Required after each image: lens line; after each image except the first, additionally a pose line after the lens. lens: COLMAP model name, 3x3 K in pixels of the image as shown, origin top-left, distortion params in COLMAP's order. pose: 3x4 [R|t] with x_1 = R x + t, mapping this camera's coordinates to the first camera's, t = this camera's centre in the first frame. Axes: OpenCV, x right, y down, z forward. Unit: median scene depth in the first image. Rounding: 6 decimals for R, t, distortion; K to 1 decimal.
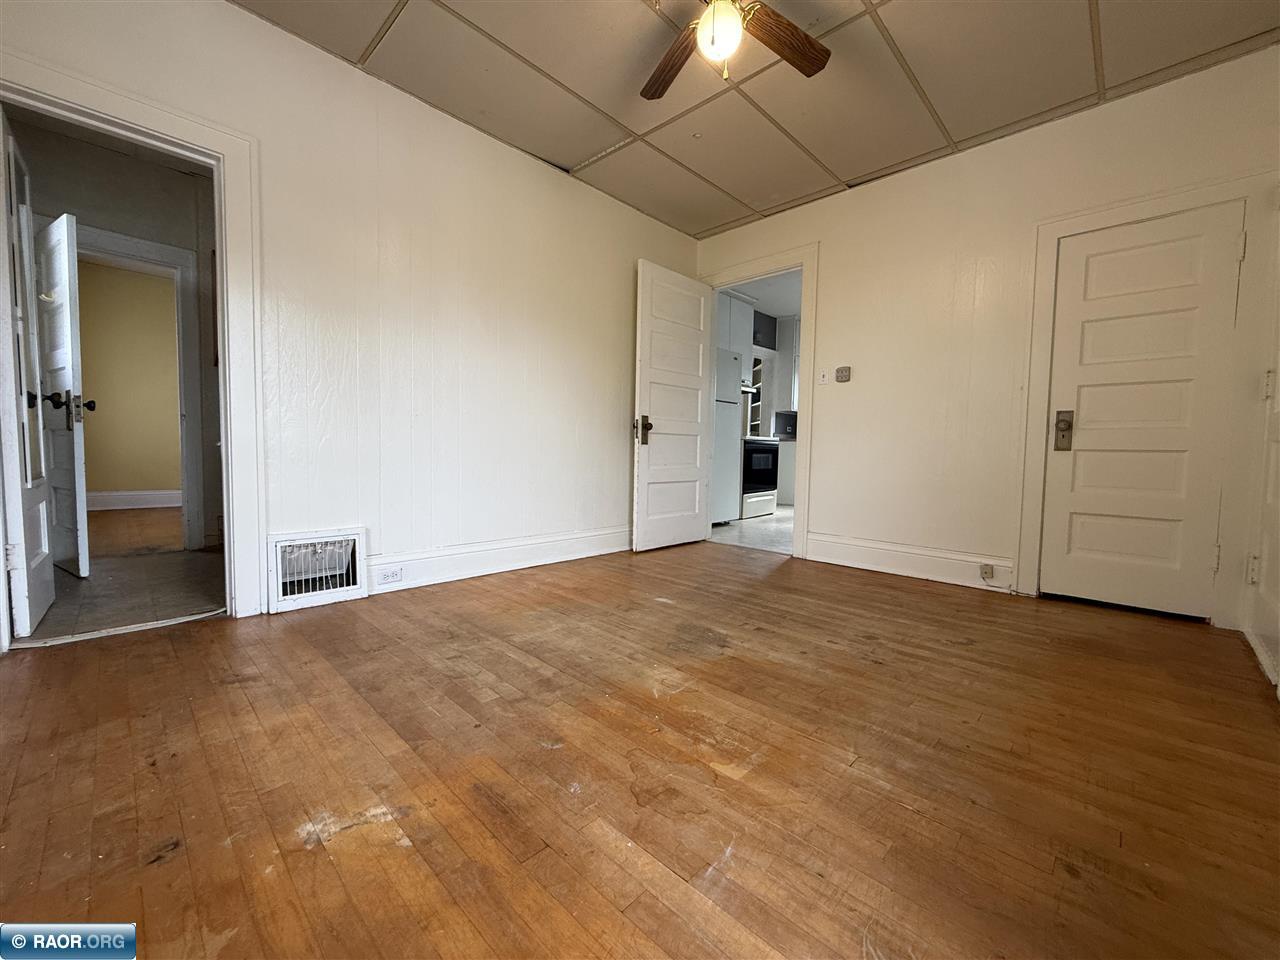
lens RADIAL K [[509.4, 0, 638.7], [0, 509.4, 479.3], [0, 0, 1]] dist [0.000313, 0.000198]
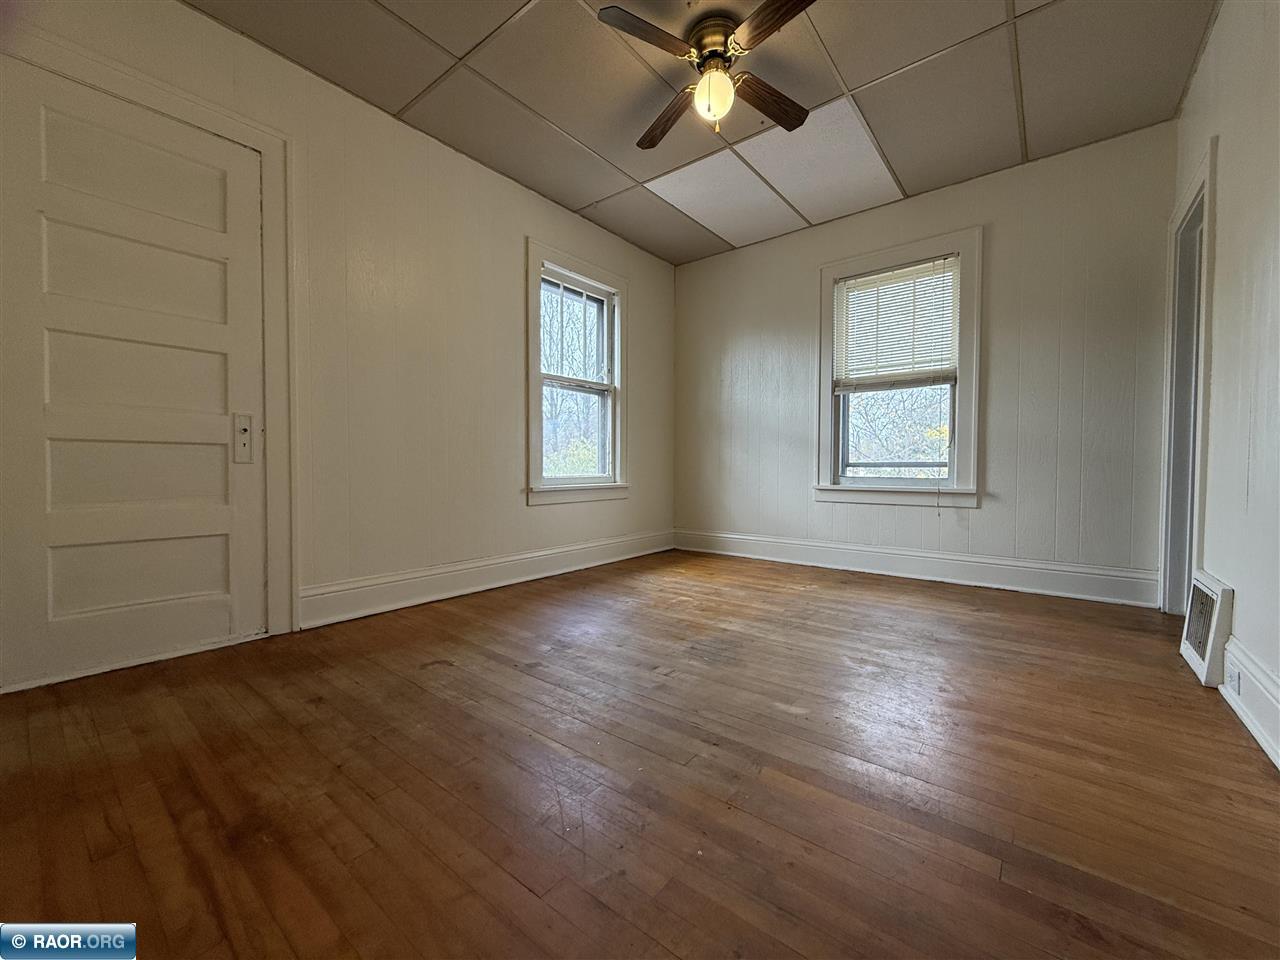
lens RADIAL K [[509.4, 0, 643.3], [0, 509.4, 480.9], [0, 0, 1]] dist [0.000313, 0.000198]
pose [[-0.994571, -0.021818, -0.101745, 0.458243], [-0.030388, 0.996048, 0.083457, -0.125532], [0.099522, 0.086095, -0.991304, 2.409217]]
